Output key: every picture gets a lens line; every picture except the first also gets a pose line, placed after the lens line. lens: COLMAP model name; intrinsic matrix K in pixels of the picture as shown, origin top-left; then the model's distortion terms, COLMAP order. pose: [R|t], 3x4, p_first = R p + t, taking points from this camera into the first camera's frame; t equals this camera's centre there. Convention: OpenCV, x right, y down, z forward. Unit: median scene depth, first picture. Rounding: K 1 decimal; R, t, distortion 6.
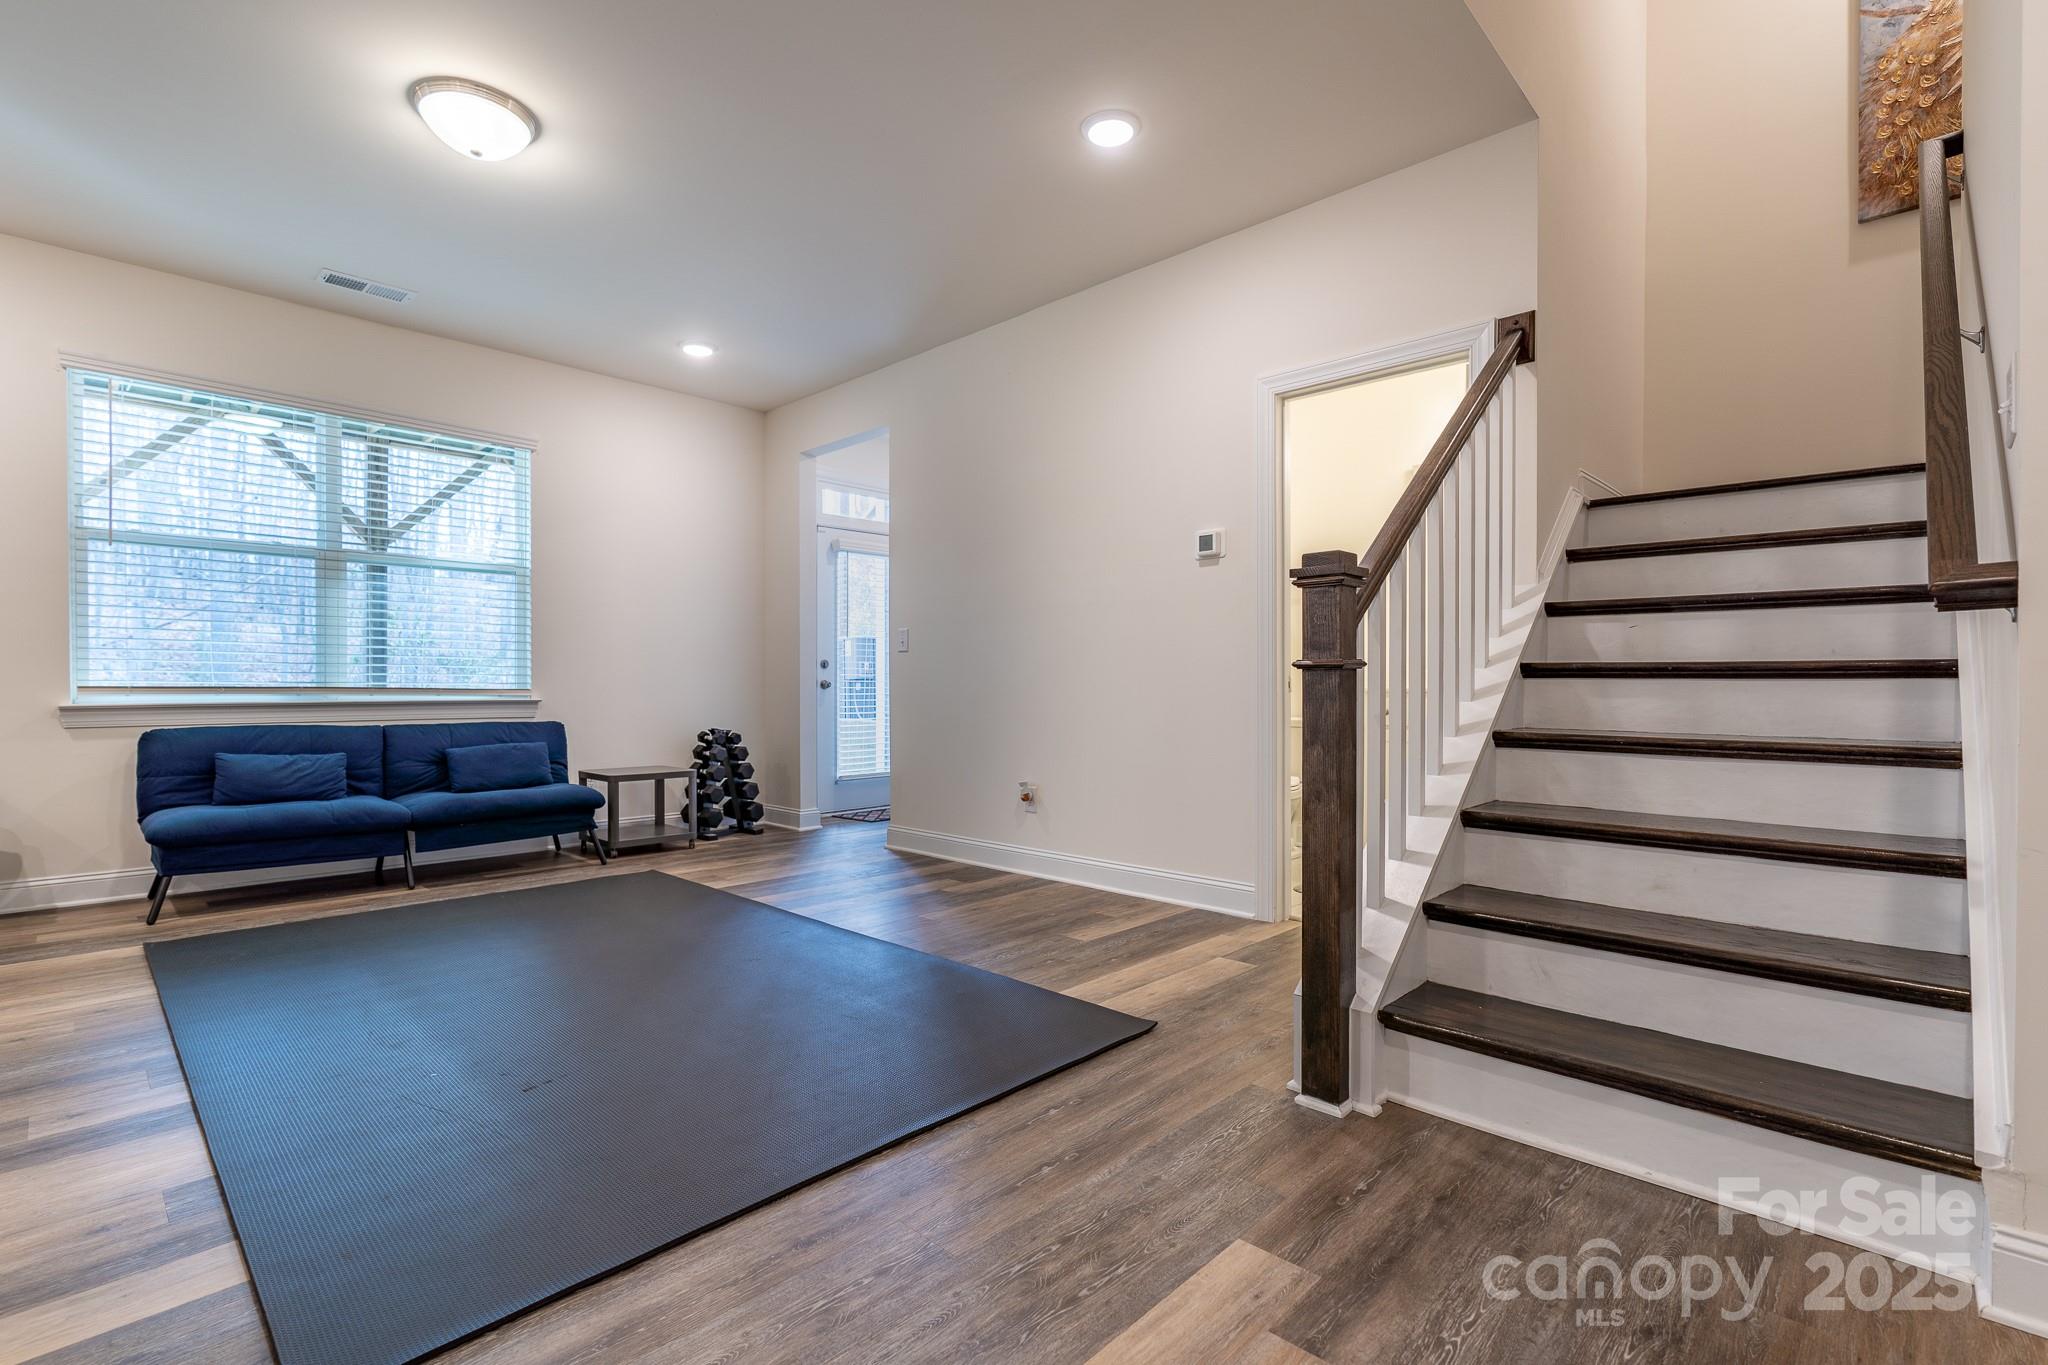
lens RADIAL K [[933.5, 0, 1024.0], [0, 933.5, 682.5], [0, 0, 1]] dist [-0.002921, 0.000014]
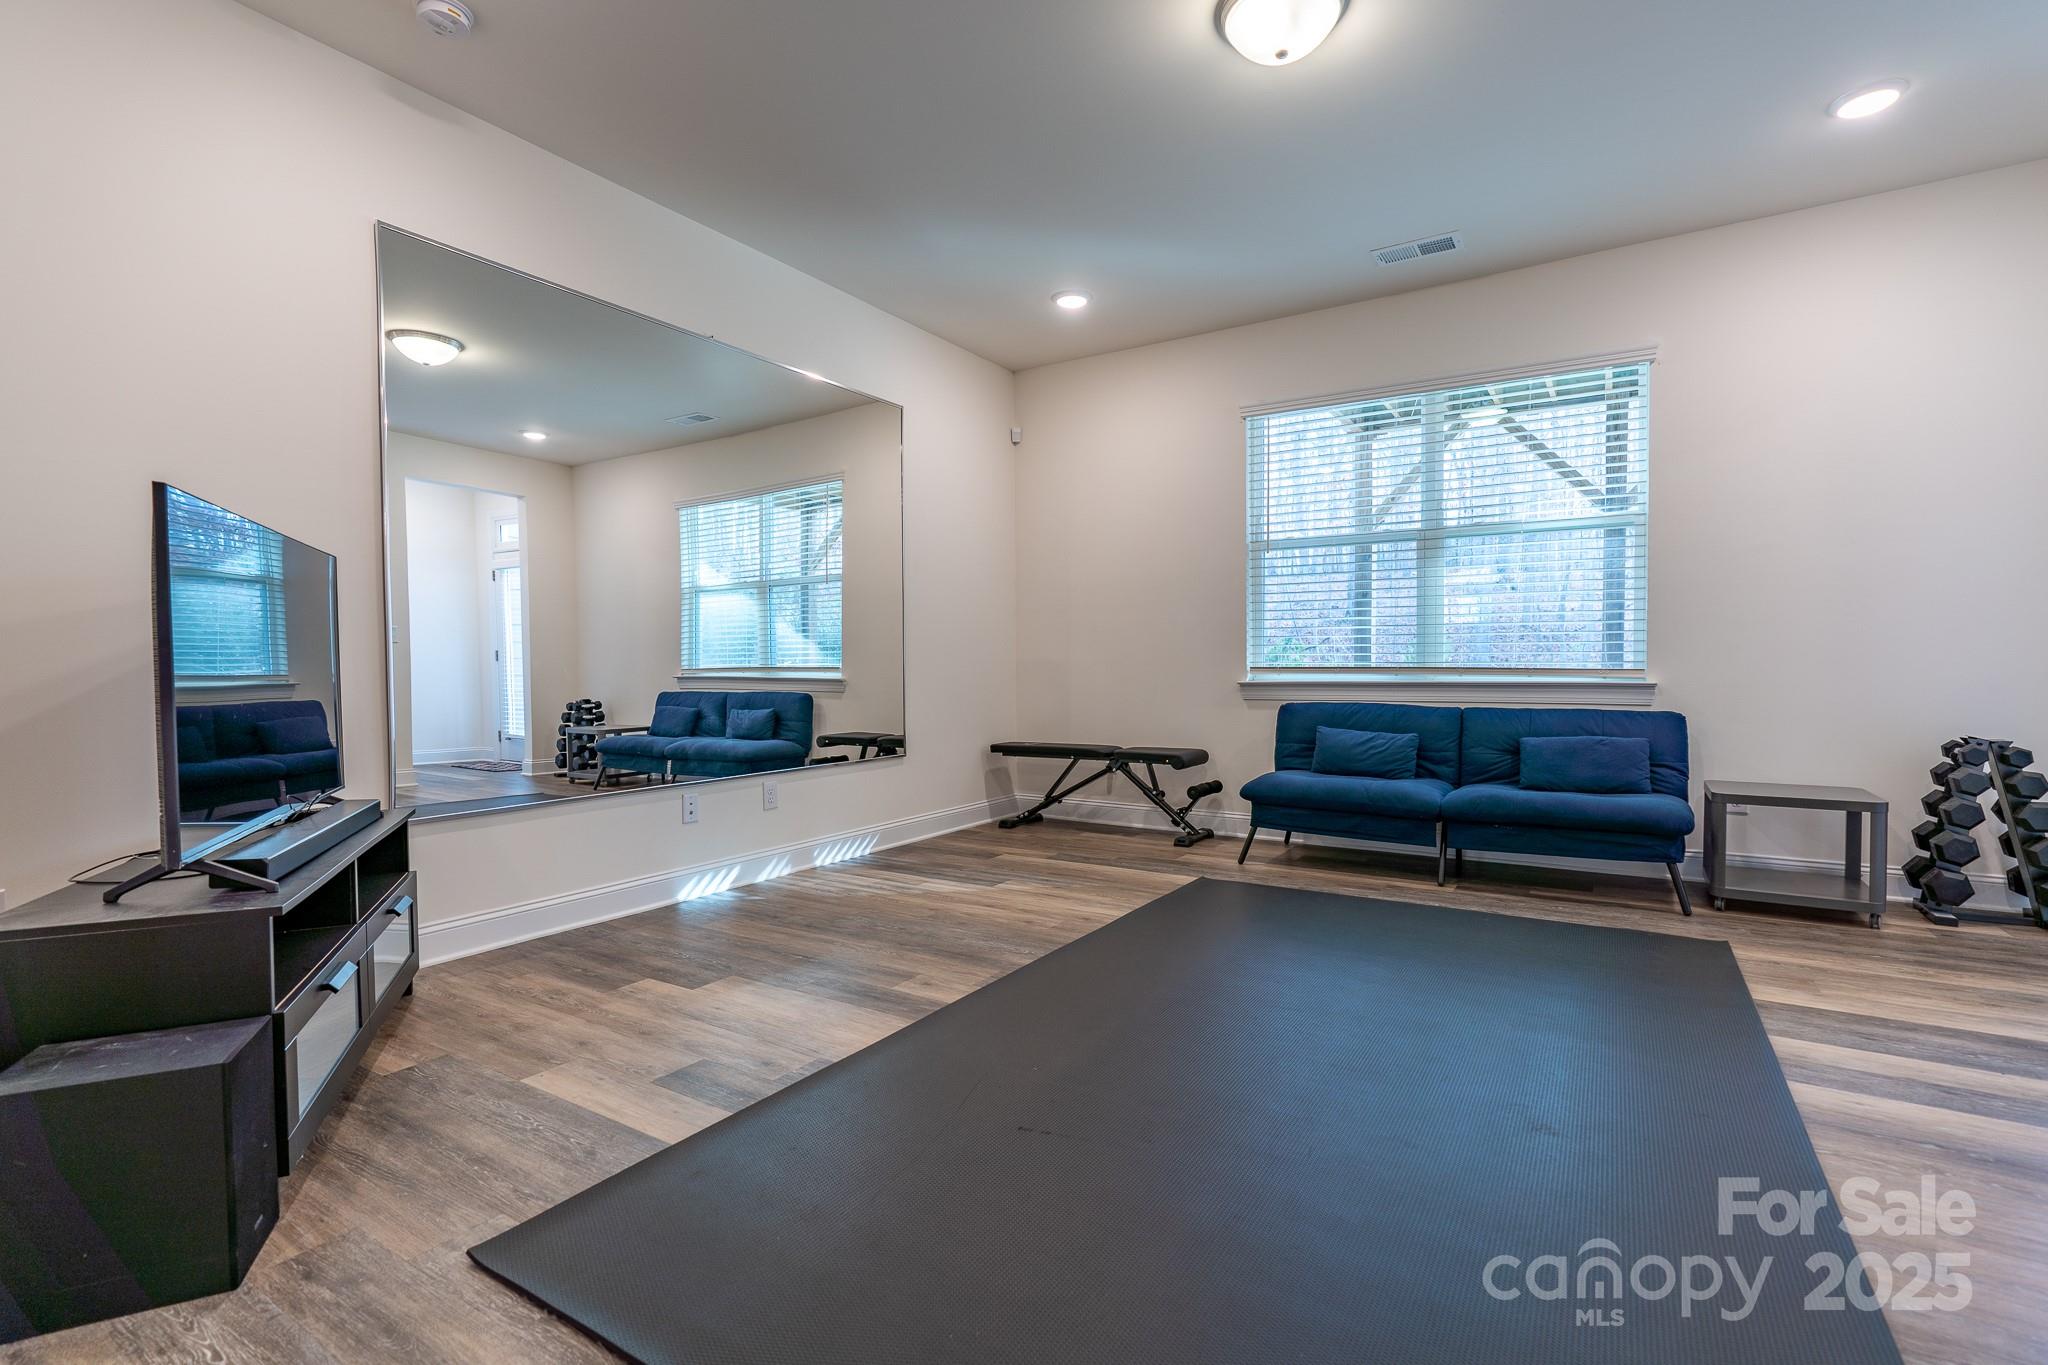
lens RADIAL K [[935.5, 0, 1028.3], [0, 935.5, 688.1], [0, 0, 1]] dist [-0.000265, 0.000150]
pose [[0.203212, 0.021410, -0.978901, 0.151436], [0.008702, 0.999682, 0.023671, 0.000012], [0.979096, -0.013328, 0.202961, 0.382844]]
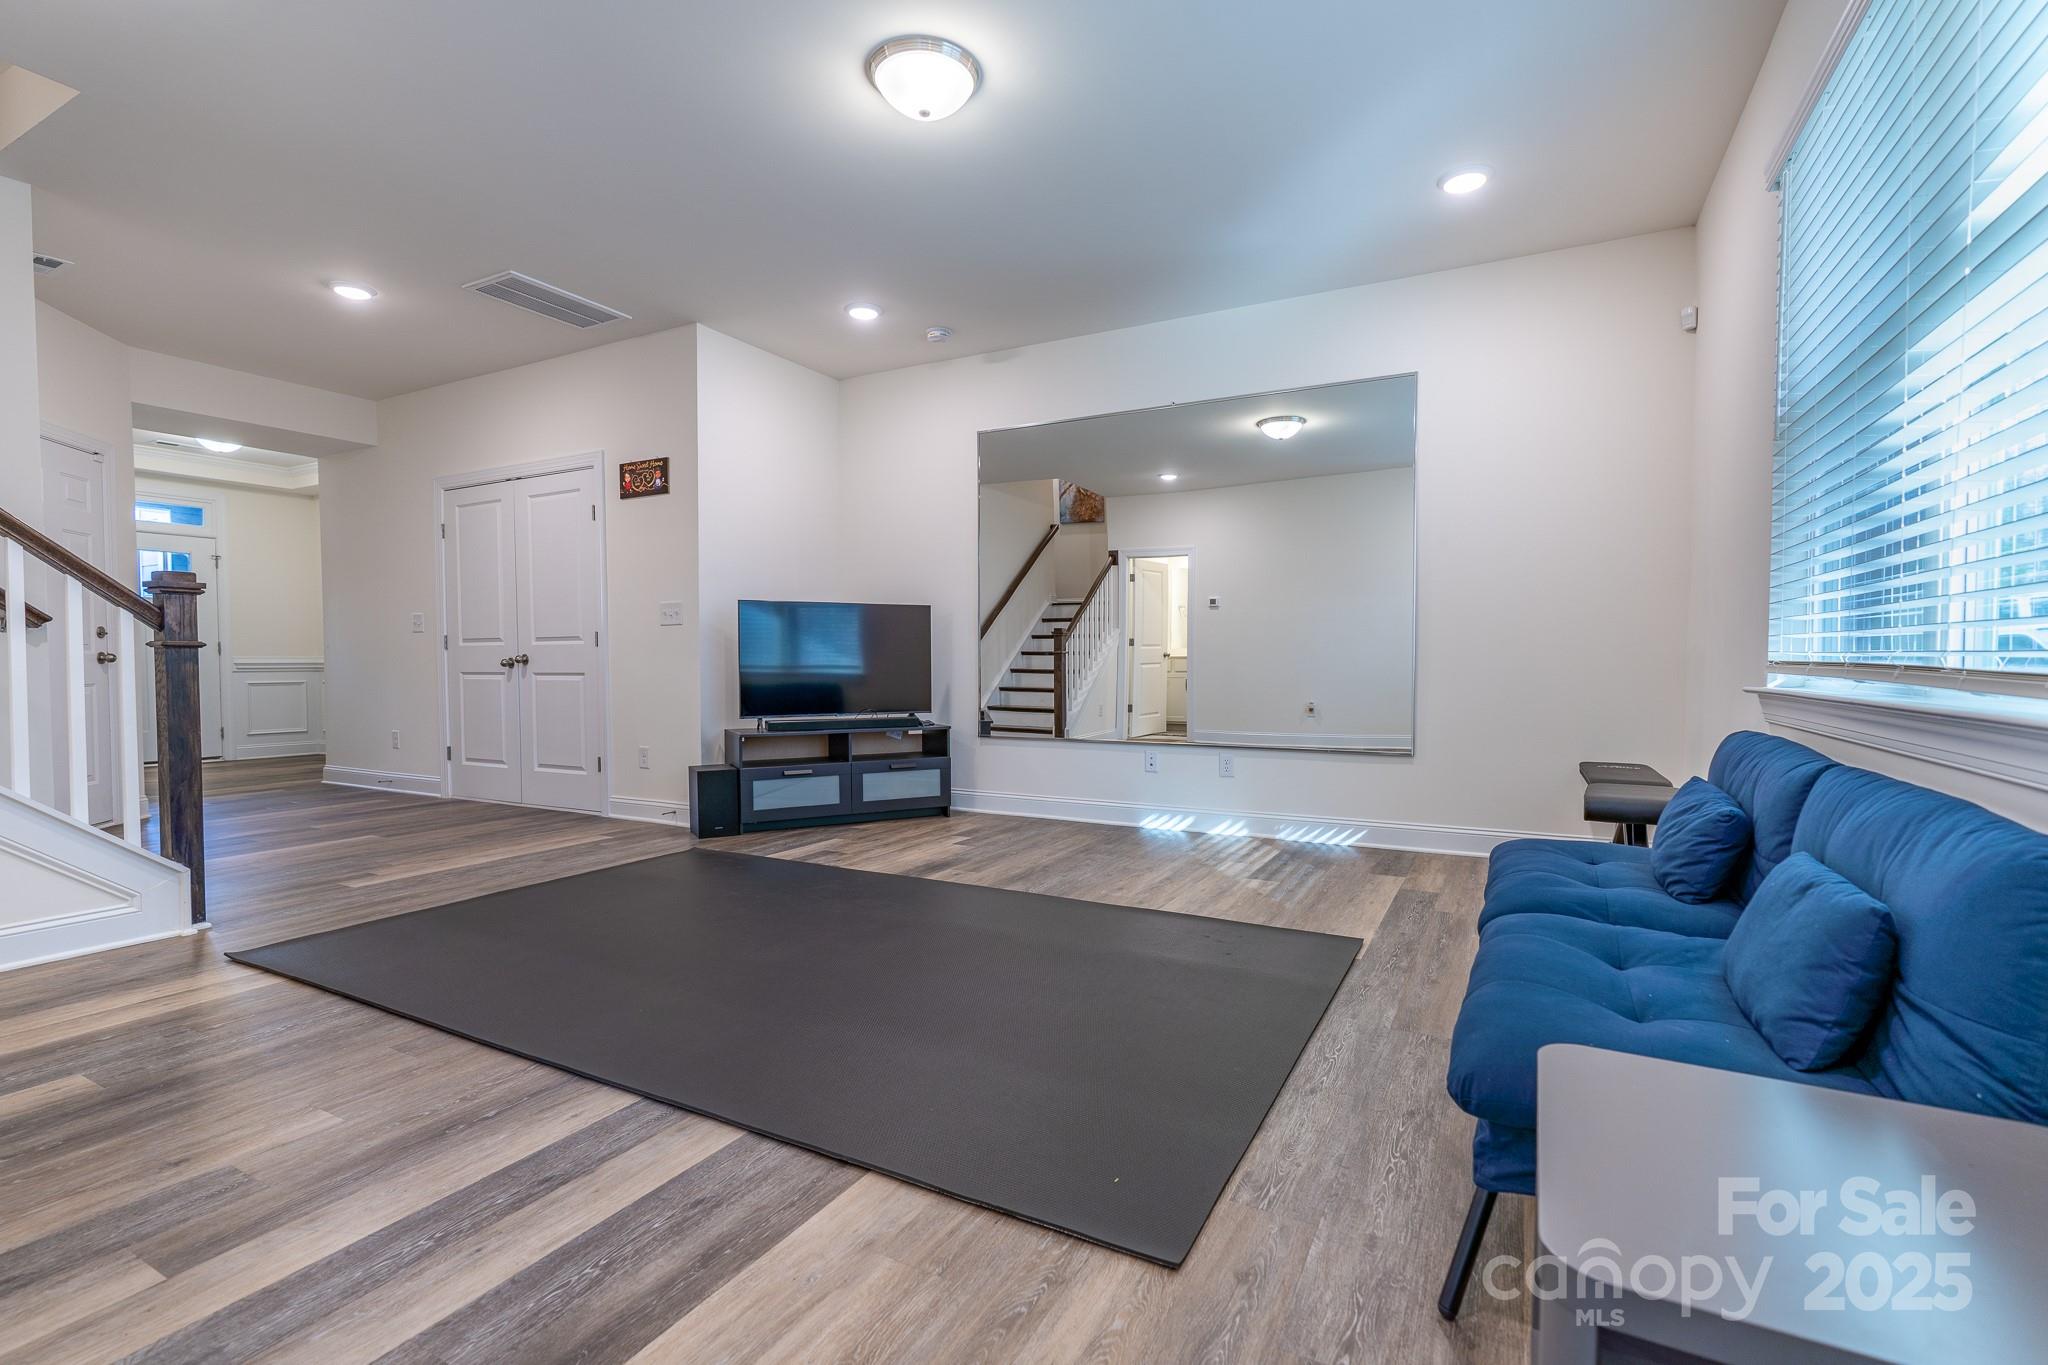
lens RADIAL K [[935.5, 0, 1028.3], [0, 935.5, 688.1], [0, 0, 1]] dist [-0.000265, 0.000150]
pose [[-0.964431, 0.008750, -0.264188, -0.280846], [0.001079, 0.999574, 0.029168, 0.002746], [0.264331, 0.027846, -0.964030, 1.304189]]
